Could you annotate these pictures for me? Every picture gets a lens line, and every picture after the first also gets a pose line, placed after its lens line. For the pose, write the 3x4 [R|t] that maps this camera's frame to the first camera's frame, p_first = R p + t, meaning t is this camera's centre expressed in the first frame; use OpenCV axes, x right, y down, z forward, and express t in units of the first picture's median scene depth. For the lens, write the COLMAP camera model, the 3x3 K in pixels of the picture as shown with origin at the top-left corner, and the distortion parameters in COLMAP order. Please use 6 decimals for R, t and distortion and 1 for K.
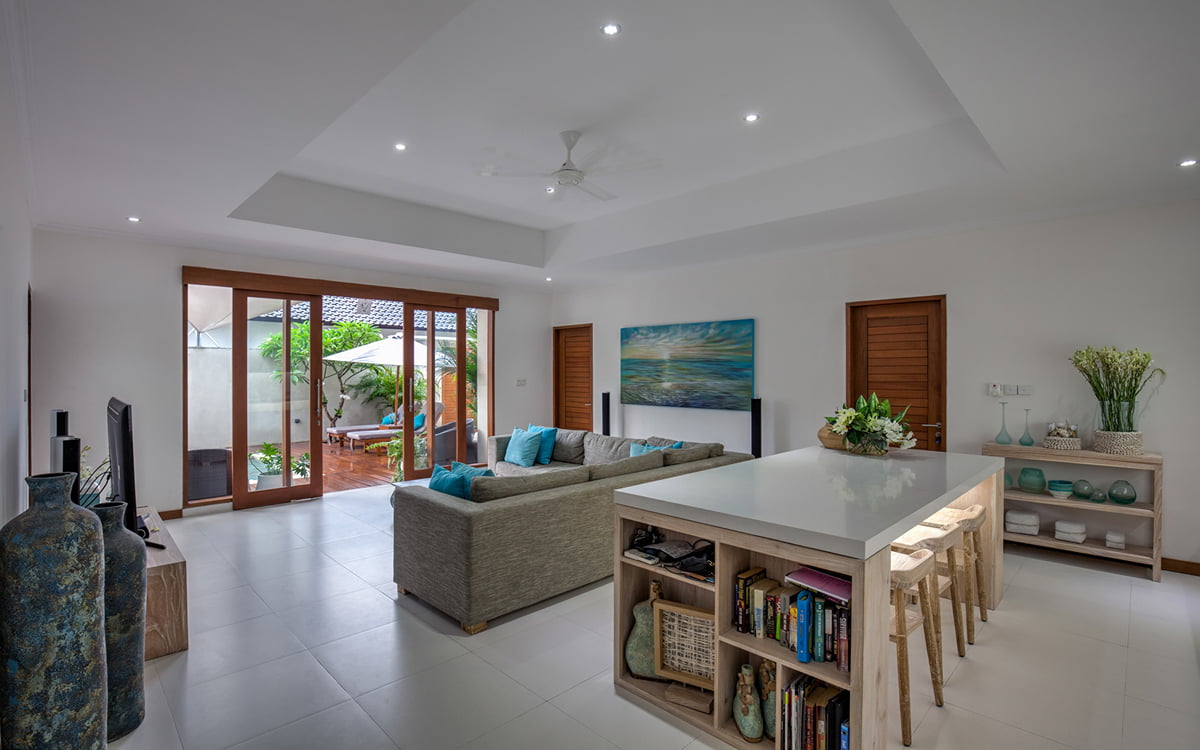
lens RADIAL K [[566.8, 0, 586.2], [0, 566.8, 381.1], [0, 0, 1]] dist [-0.004473, -0.000315]
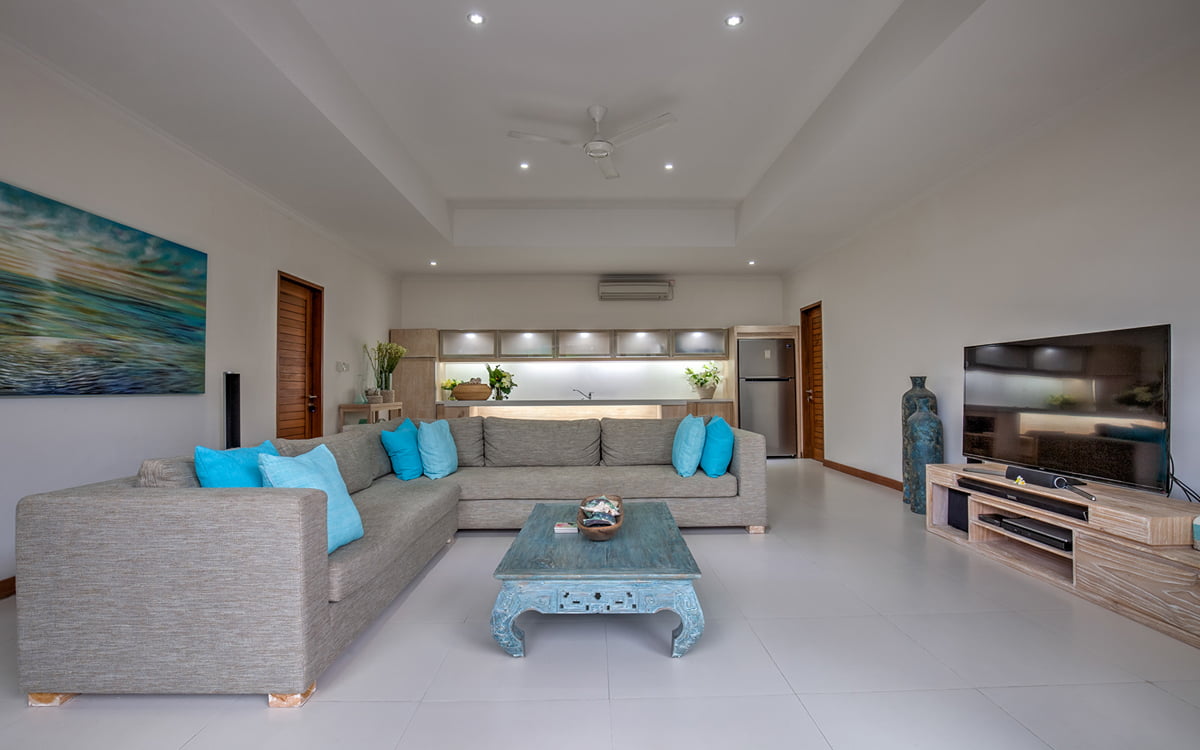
lens RADIAL K [[566.8, 0, 586.2], [0, 566.8, 381.1], [0, 0, 1]] dist [-0.004473, -0.000315]
pose [[-0.720651, 0.015074, 0.693134, -0.460691], [0.018522, 0.999825, -0.002487, 0.046345], [-0.693051, 0.011046, -0.720804, 1.113340]]
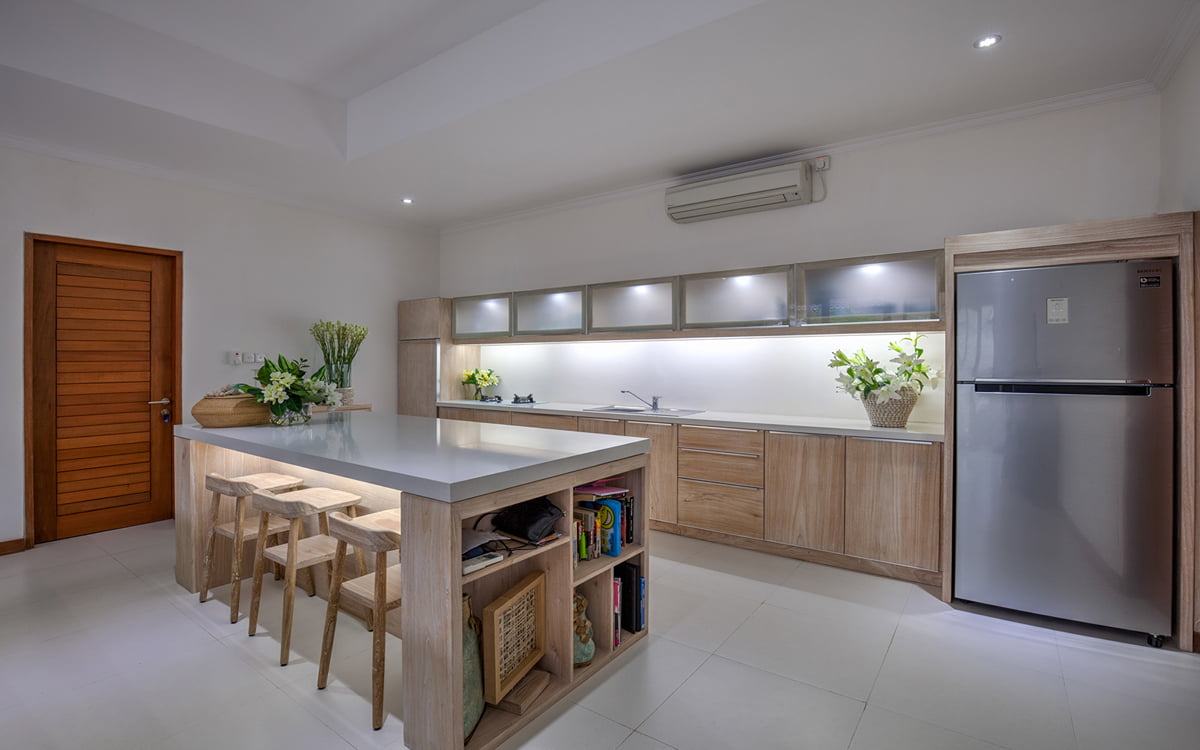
lens RADIAL K [[566.8, 0, 586.2], [0, 566.8, 381.1], [0, 0, 1]] dist [-0.004473, -0.000315]
pose [[-0.143804, -0.041420, 0.988739, -0.251370], [0.022057, 0.998741, 0.045047, 0.017526], [-0.989360, 0.028286, -0.142710, 0.376675]]
